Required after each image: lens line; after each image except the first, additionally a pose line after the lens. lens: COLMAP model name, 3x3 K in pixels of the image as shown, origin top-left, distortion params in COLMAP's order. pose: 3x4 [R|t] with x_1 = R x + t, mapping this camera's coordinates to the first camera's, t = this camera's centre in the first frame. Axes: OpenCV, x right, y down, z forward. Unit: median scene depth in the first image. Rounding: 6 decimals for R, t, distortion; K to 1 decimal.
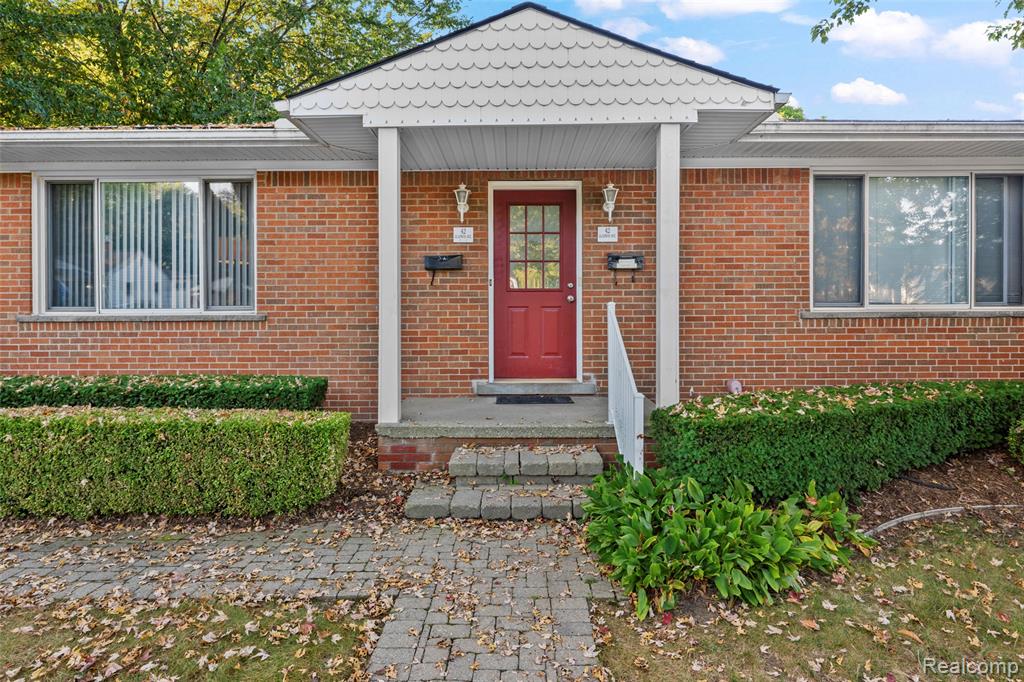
lens RADIAL K [[602.8, 0, 512.0], [0, 602.8, 341.0], [0, 0, 1]] dist [-0.005326, -0.001127]
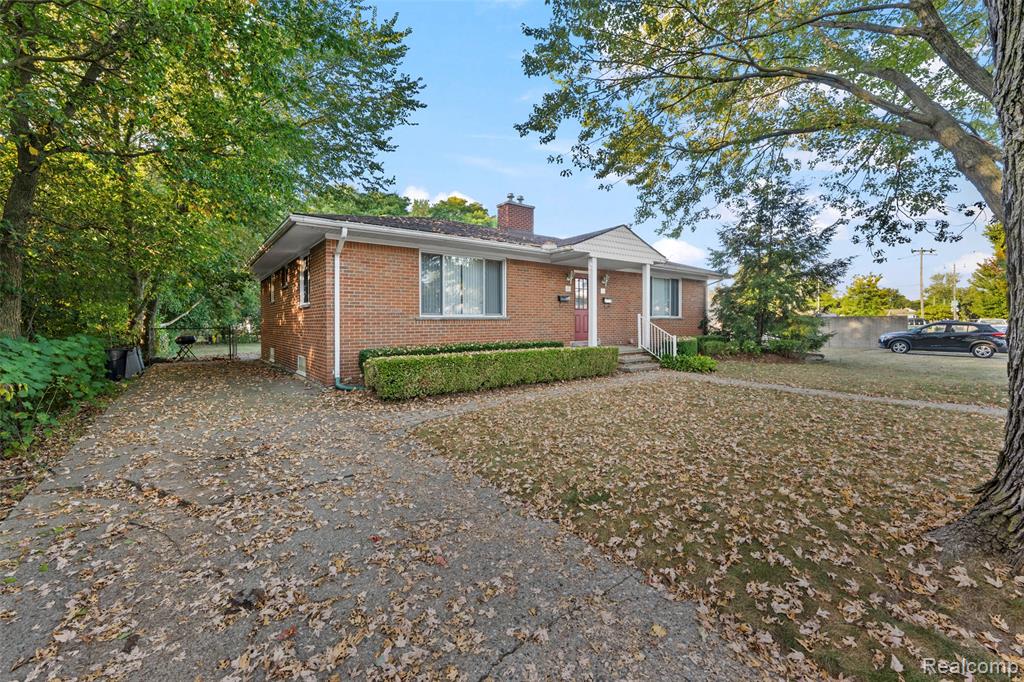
lens RADIAL K [[414.7, 0, 514.5], [0, 414.7, 327.8], [0, 0, 1]] dist [0.000418, 0.000155]
pose [[0.786314, -0.007934, 0.617776, -1.449938], [0.030092, 0.999223, -0.025469, 0.041664], [-0.617094, 0.038616, 0.785941, -0.323126]]
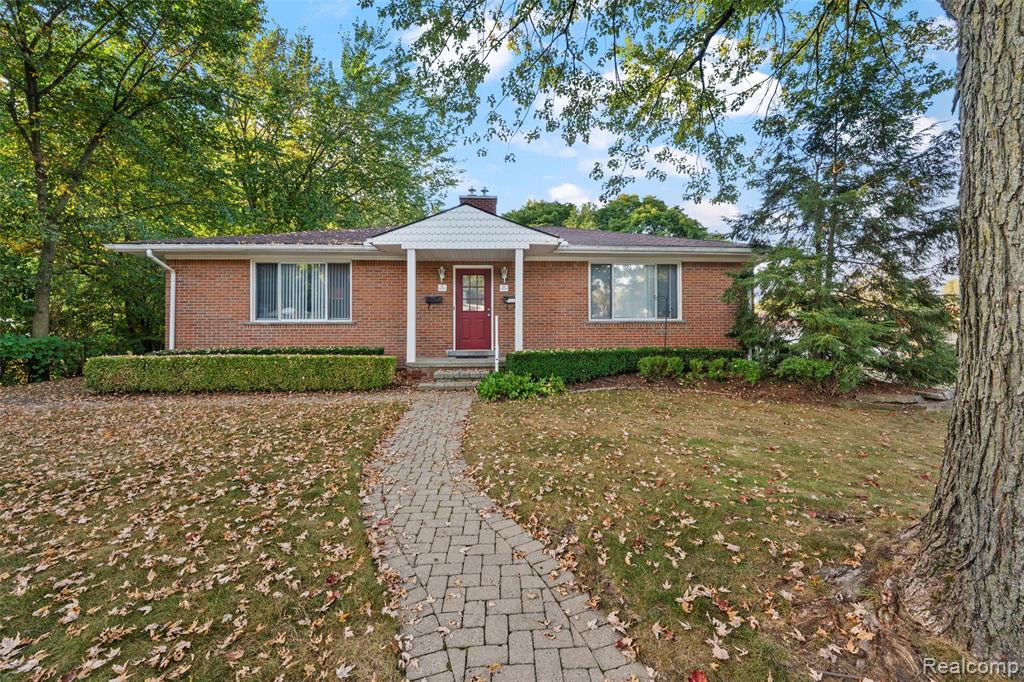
lens RADIAL K [[414.7, 0, 514.5], [0, 414.7, 327.8], [0, 0, 1]] dist [0.000418, 0.000155]
pose [[0.997797, 0.000102, 0.066342, 0.093872], [0.003063, 0.998861, -0.047614, 0.057320], [-0.066271, 0.047712, 0.996660, -0.626908]]
